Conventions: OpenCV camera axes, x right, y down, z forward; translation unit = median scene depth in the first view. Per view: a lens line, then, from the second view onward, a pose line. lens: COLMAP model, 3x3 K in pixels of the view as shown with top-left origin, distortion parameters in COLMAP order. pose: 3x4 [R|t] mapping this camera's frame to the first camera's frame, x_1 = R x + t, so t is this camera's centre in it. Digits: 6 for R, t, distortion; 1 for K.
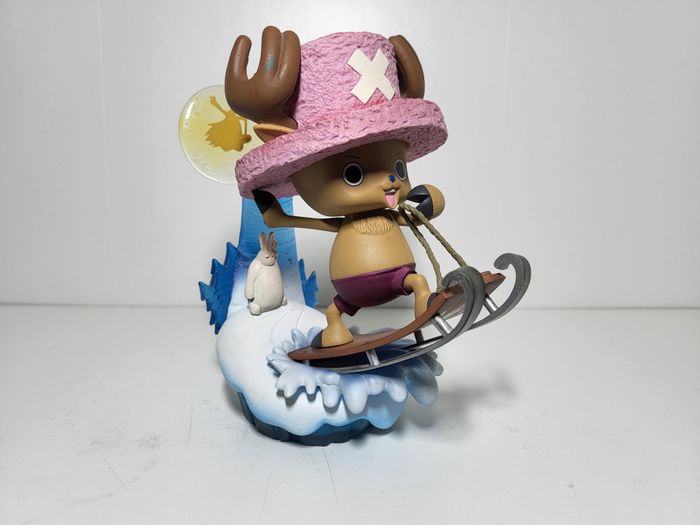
lens RADIAL K [[516.2, 0, 350.0], [0, 516.2, 262.5], [0, 0, 1]] dist [0.004463, 0.002518]
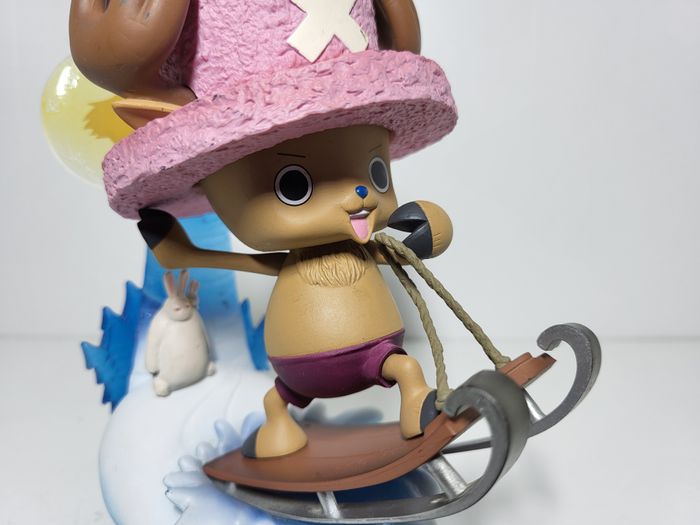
lens RADIAL K [[535.2, 0, 350.0], [0, 535.2, 262.5], [0, 0, 1]] dist [-0.027949, -0.001973]
pose [[0.999907, -0.001388, -0.013596, 0.075892], [0.001646, 0.999819, 0.018976, -0.094003], [0.013567, -0.018997, 0.999727, 0.394308]]
